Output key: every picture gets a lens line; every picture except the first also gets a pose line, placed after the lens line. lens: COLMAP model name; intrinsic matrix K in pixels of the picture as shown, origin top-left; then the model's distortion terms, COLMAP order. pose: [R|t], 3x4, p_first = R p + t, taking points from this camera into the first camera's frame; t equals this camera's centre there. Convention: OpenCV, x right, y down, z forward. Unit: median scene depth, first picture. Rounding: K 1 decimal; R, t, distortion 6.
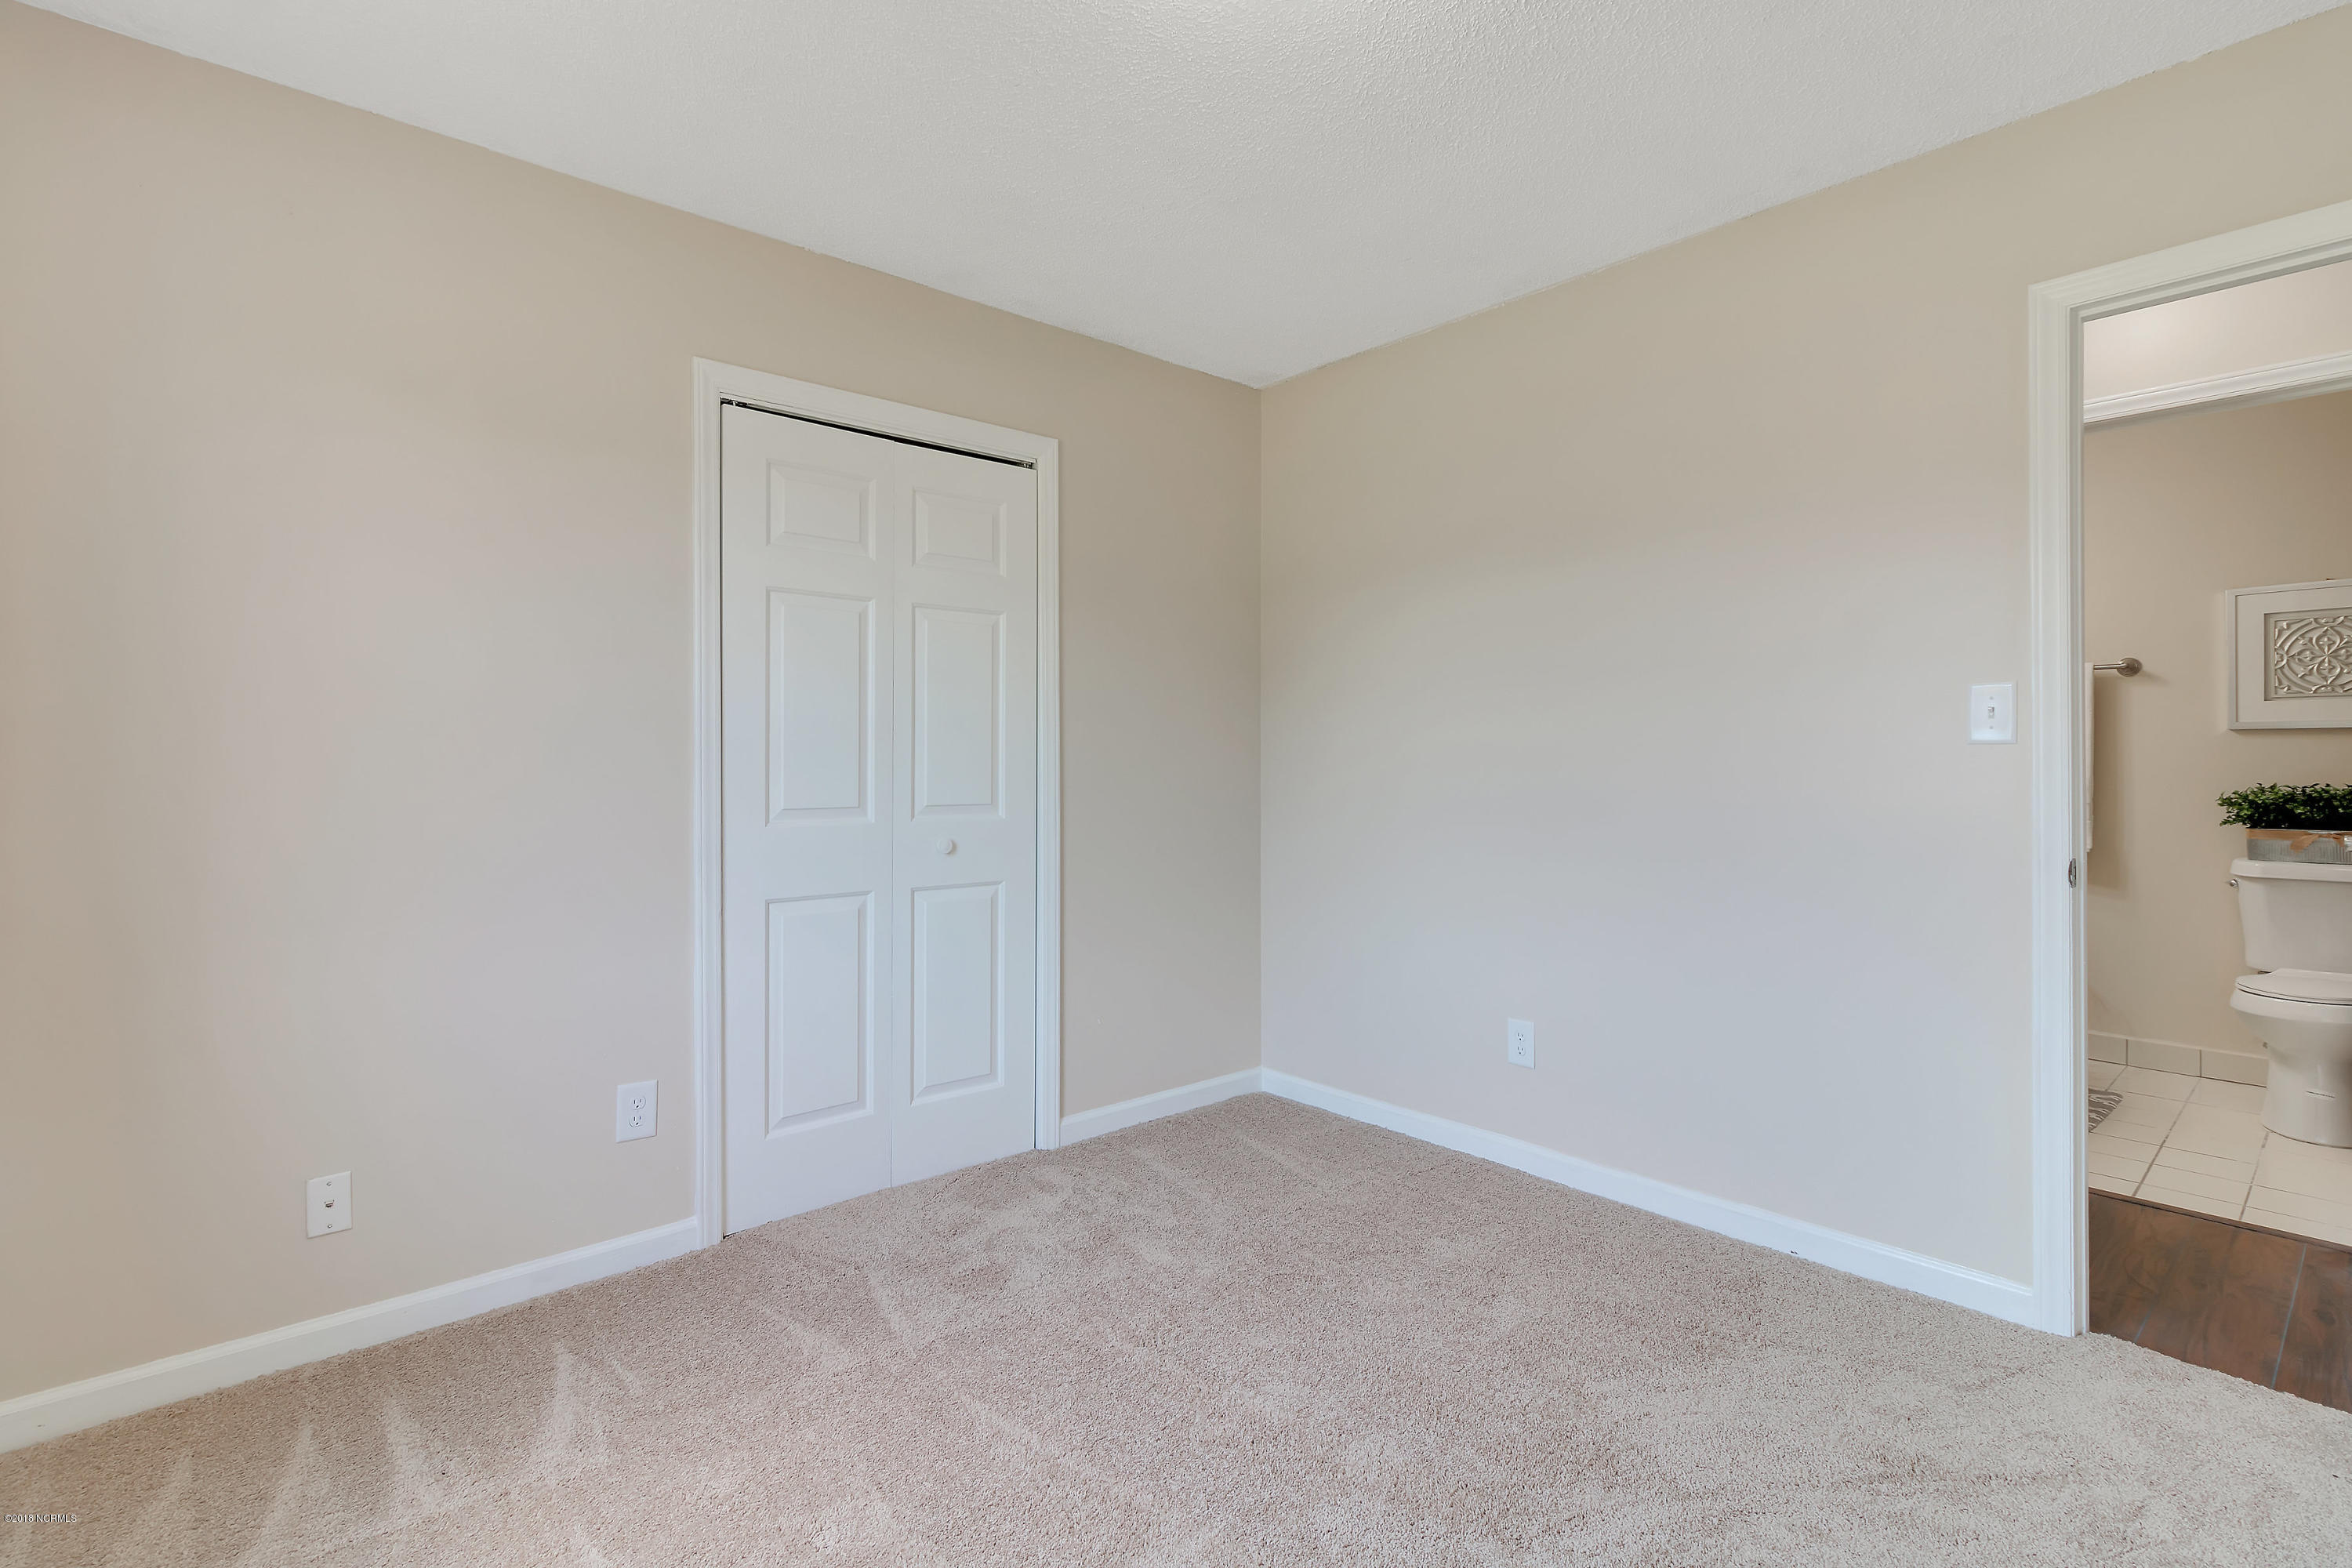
lens RADIAL K [[1086.3, 0, 1200.8], [0, 1086.3, 765.8], [0, 0, 1]] dist [-0.001705, -0.000259]
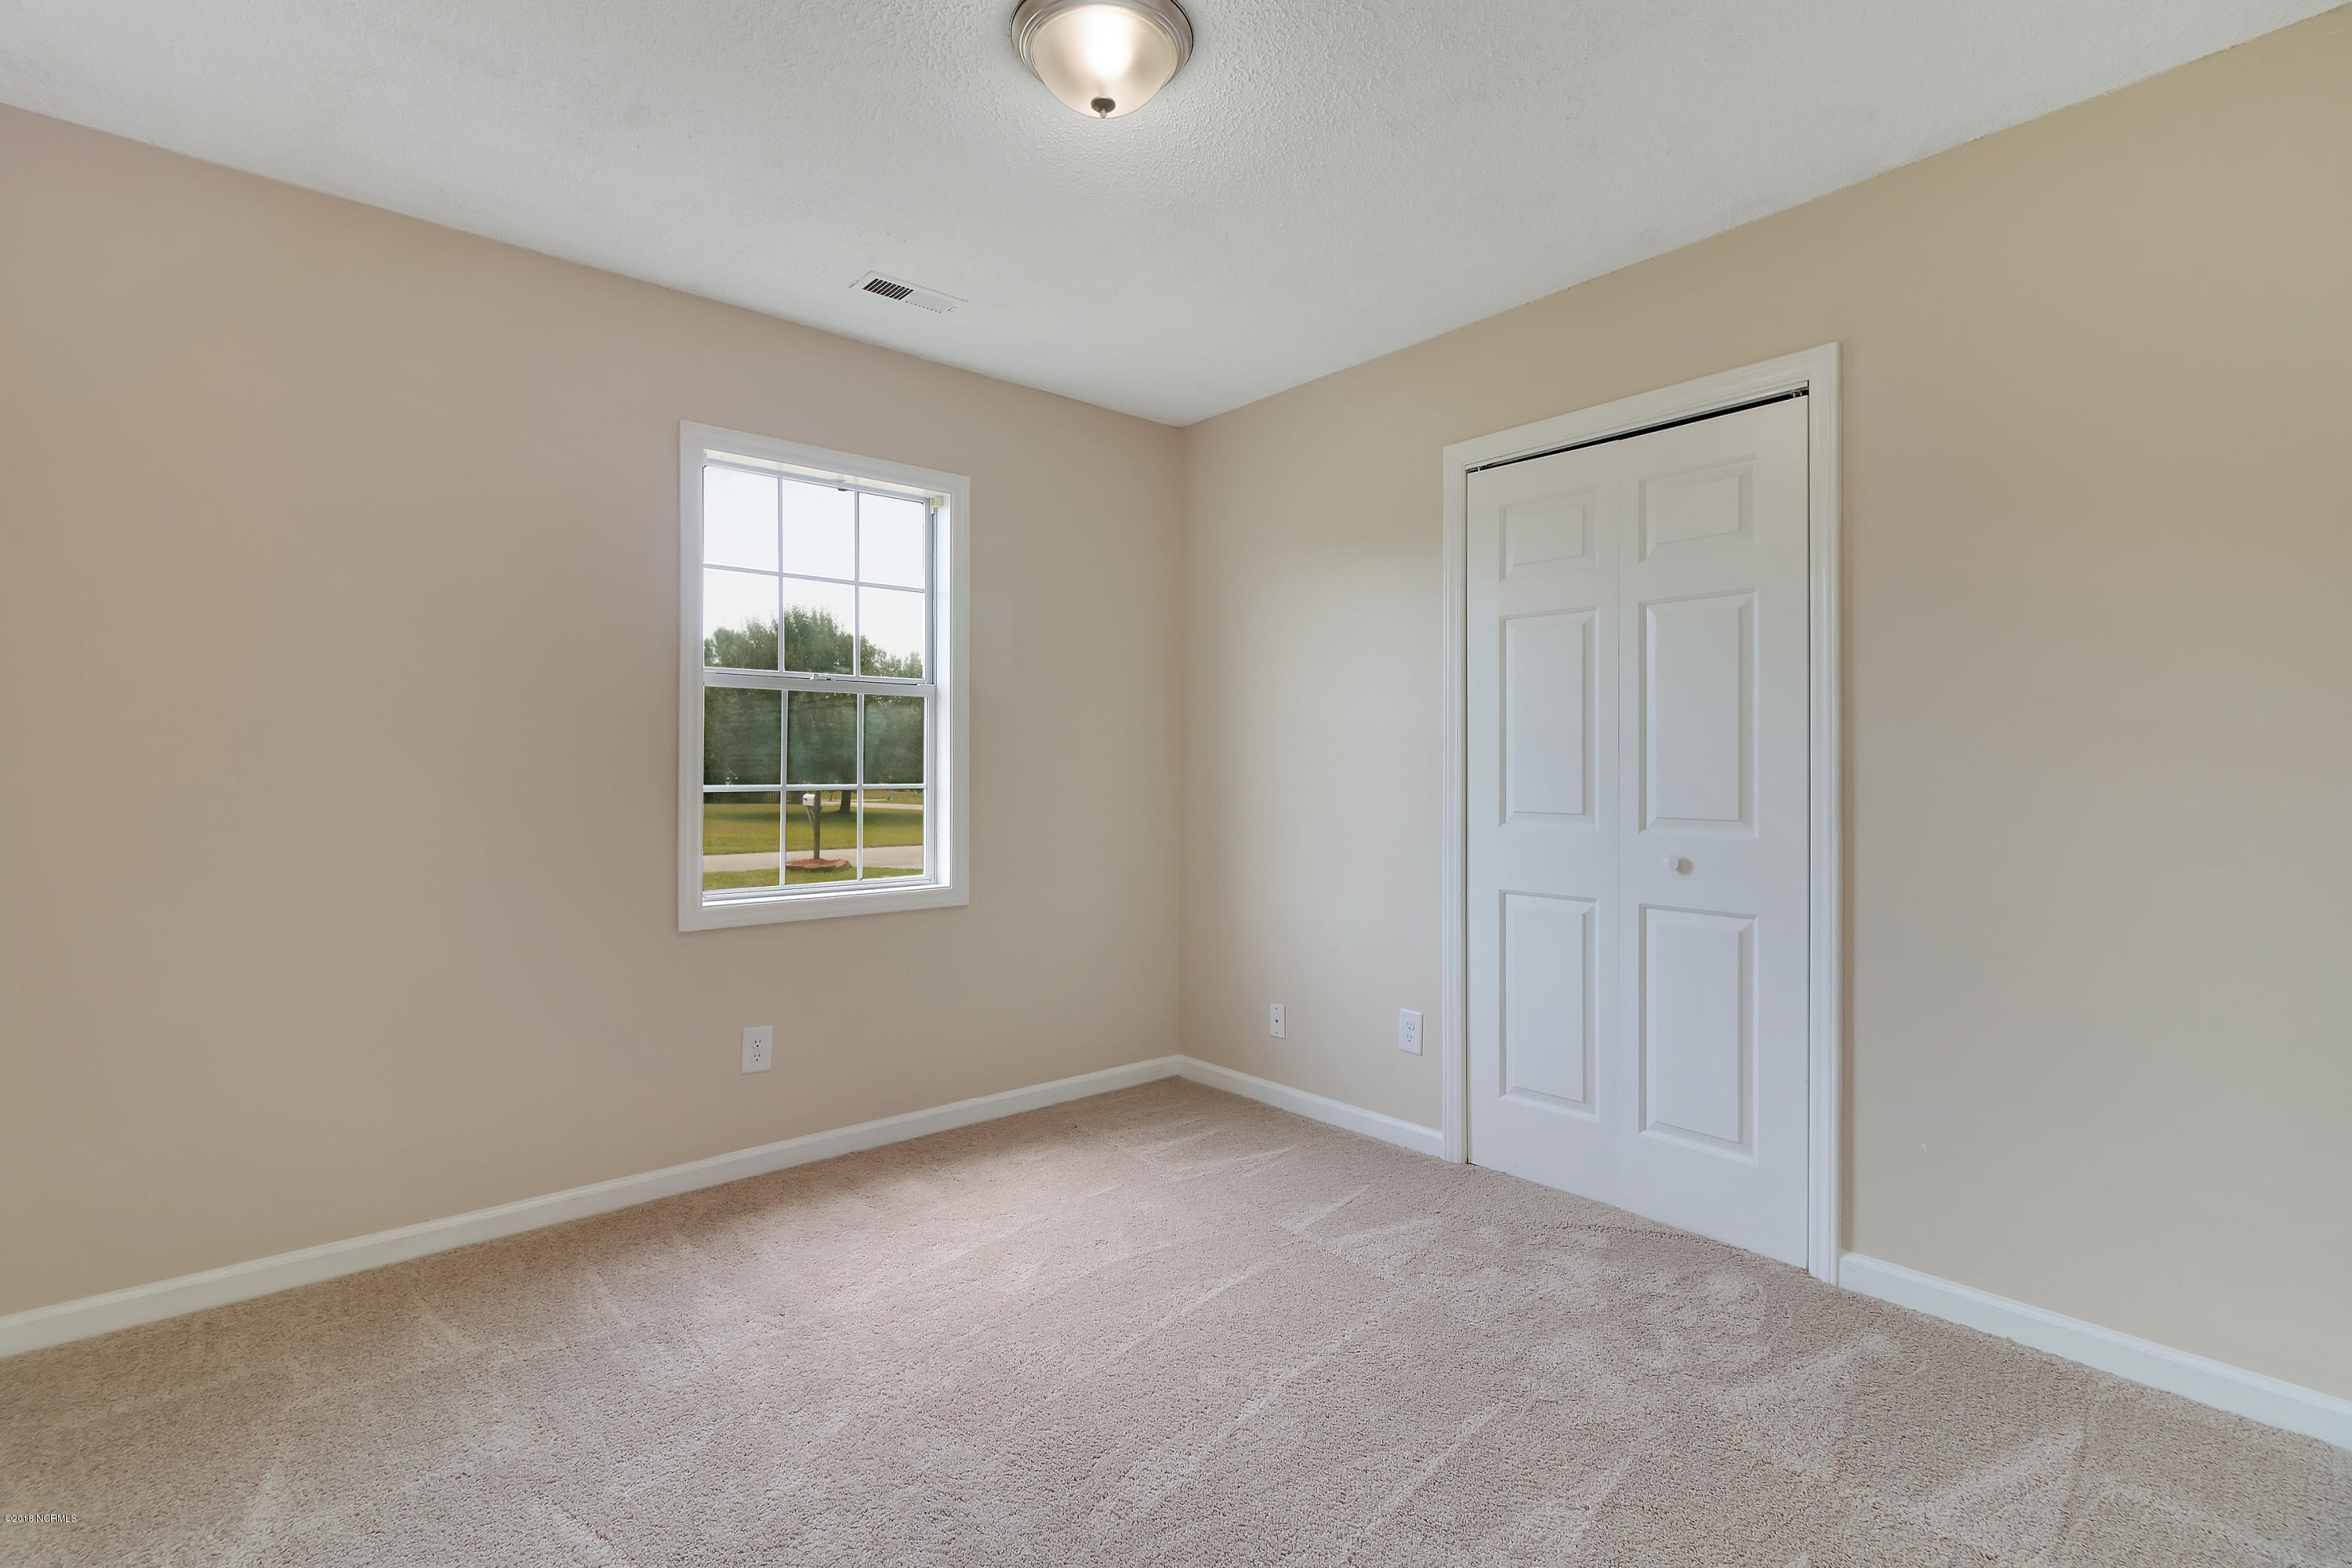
lens RADIAL K [[1086.3, 0, 1175.2], [0, 1086.3, 777.6], [0, 0, 1]] dist [-0.001705, -0.000259]
pose [[-0.007574, 0.004650, -0.999961, 0.707962], [-0.013319, 0.999900, 0.004751, 0.004377], [0.999883, 0.013355, -0.007512, 0.624960]]
